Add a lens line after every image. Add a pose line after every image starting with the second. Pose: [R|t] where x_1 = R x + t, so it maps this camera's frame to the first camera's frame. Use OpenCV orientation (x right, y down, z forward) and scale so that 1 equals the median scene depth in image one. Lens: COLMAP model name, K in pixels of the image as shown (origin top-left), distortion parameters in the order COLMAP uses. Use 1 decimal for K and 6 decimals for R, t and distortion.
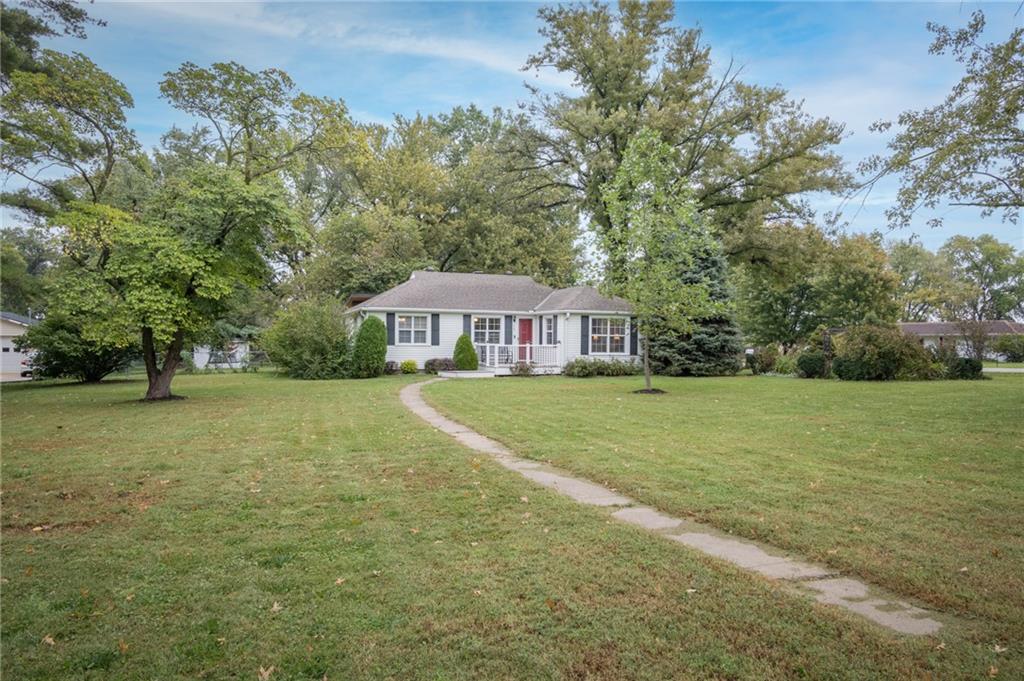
lens RADIAL K [[776.1, 0, 507.8], [0, 776.1, 338.3], [0, 0, 1]] dist [0.002318, 0.002614]
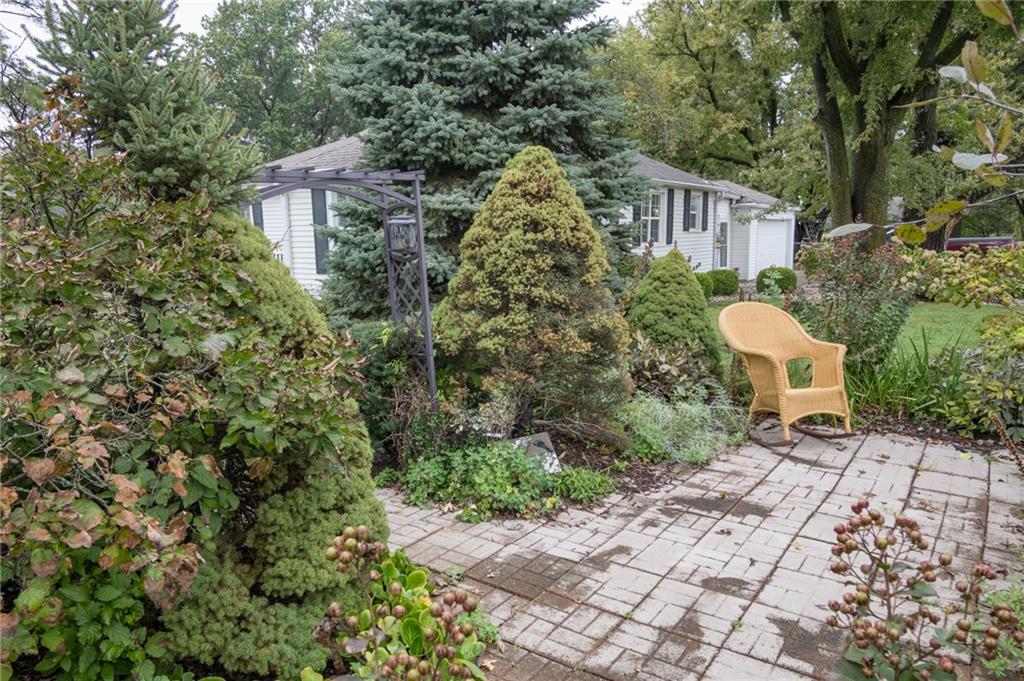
lens RADIAL K [[714.4, 0, 515.8], [0, 714.4, 342.0], [0, 0, 1]] dist [0.007904, -0.000048]
pose [[0.593400, 0.110904, -0.797231, 0.488025], [0.021359, 0.987944, 0.153332, -0.000131], [0.804625, -0.108016, 0.583877, 0.846321]]
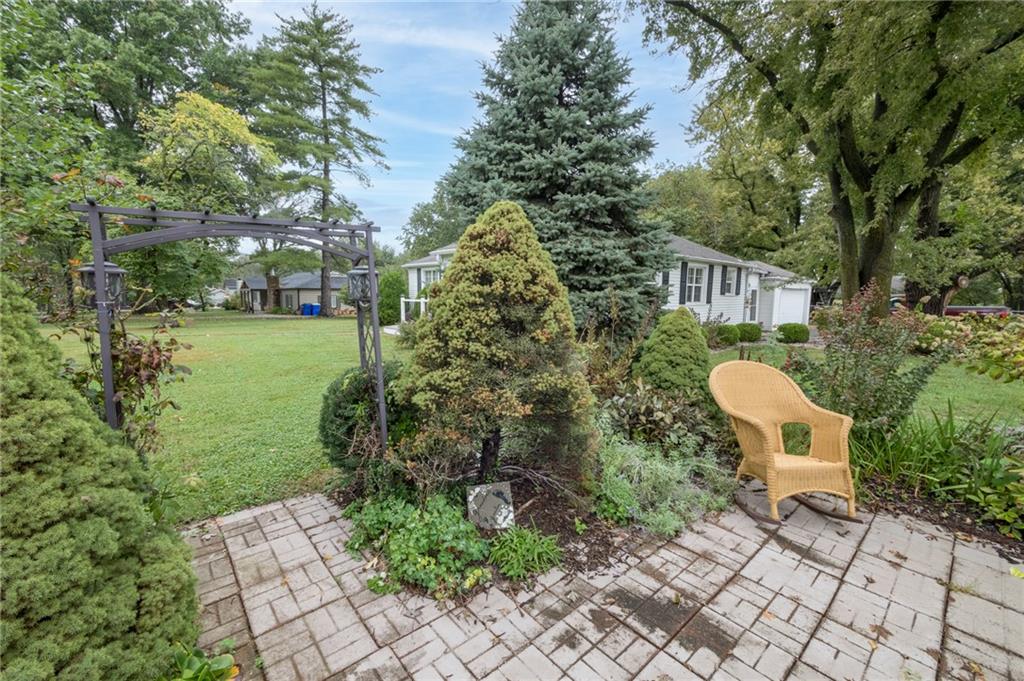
lens RADIAL K [[418.0, 0, 514.9], [0, 418.0, 342.1], [0, 0, 1]] dist [-0.003814, 0.000592]
pose [[0.375659, 0.109045, -0.920320, 0.455204], [-0.002678, 0.993177, 0.116584, 0.001588], [0.926754, -0.041332, 0.373388, 0.903733]]
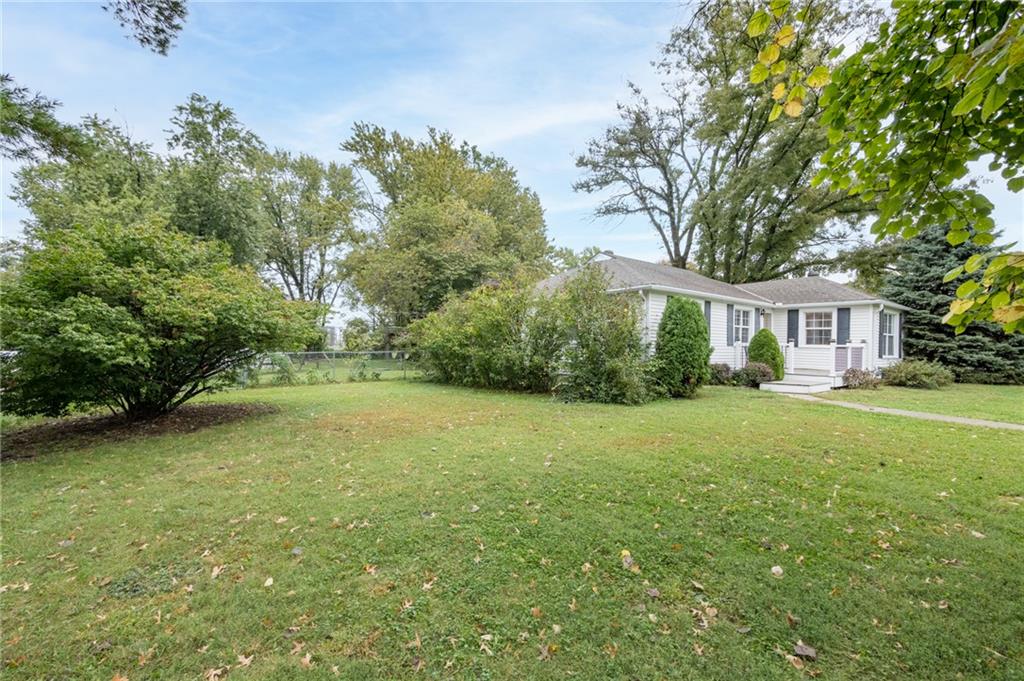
lens RADIAL K [[458.4, 0, 510.1], [0, 458.4, 340.1], [0, 0, 1]] dist [0.000806, -0.000109]
pose [[0.953687, 0.011320, 0.300588, -0.405672], [-0.010631, 0.999936, -0.003928, 0.008768], [-0.300614, 0.000551, 0.953746, 0.663492]]
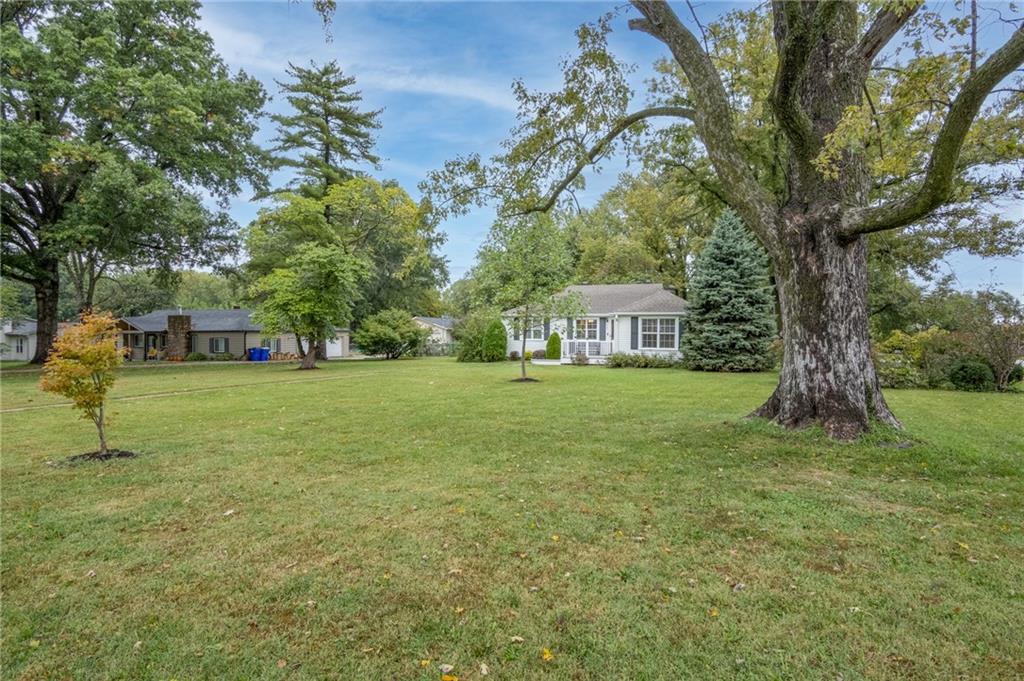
lens RADIAL K [[548.1, 0, 512.8], [0, 548.1, 341.8], [0, 0, 1]] dist [-0.000632, -0.000488]
pose [[0.735186, 0.011441, -0.677769, 0.536426], [0.000653, 0.999845, 0.017586, -0.005407], [0.677866, -0.013371, 0.735064, 0.246015]]
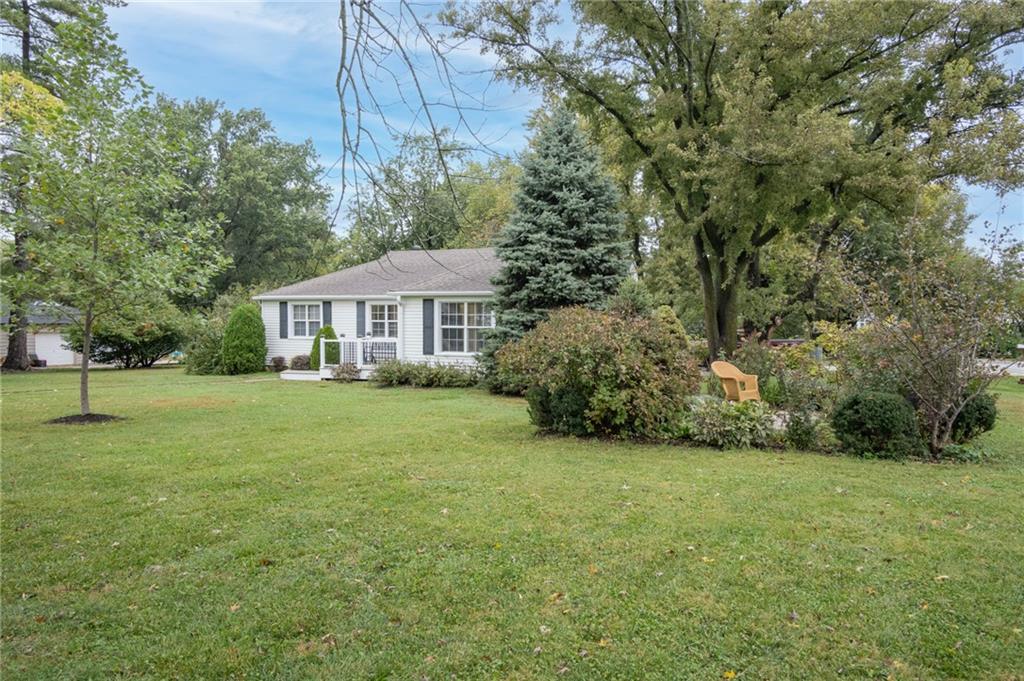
lens RADIAL K [[714.4, 0, 516.4], [0, 714.4, 342.1], [0, 0, 1]] dist [0.007904, -0.000048]
pose [[0.754411, 0.013125, -0.656272, 0.583862], [0.001891, 0.999752, 0.022167, -0.004223], [0.656400, -0.017964, 0.754199, 0.562568]]
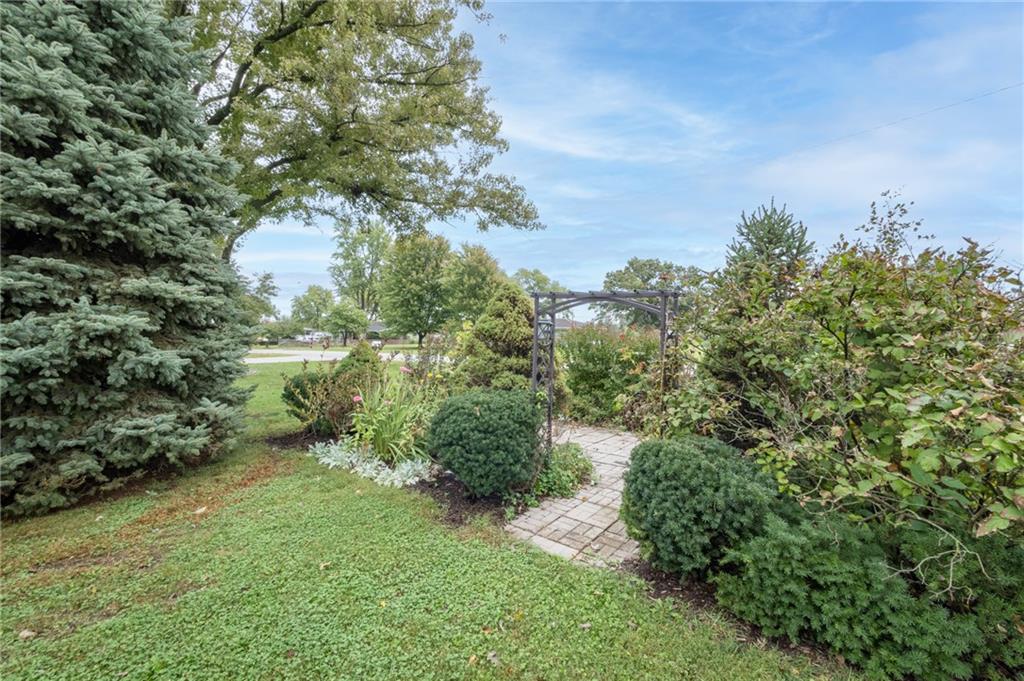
lens RADIAL K [[418.0, 0, 511.3], [0, 418.0, 340.2], [0, 0, 1]] dist [-0.003814, 0.000592]
pose [[0.852429, -0.001606, 0.522841, 0.302086], [-0.013229, 0.999609, 0.024638, -0.000112], [-0.522676, -0.027919, 0.852074, 0.810912]]
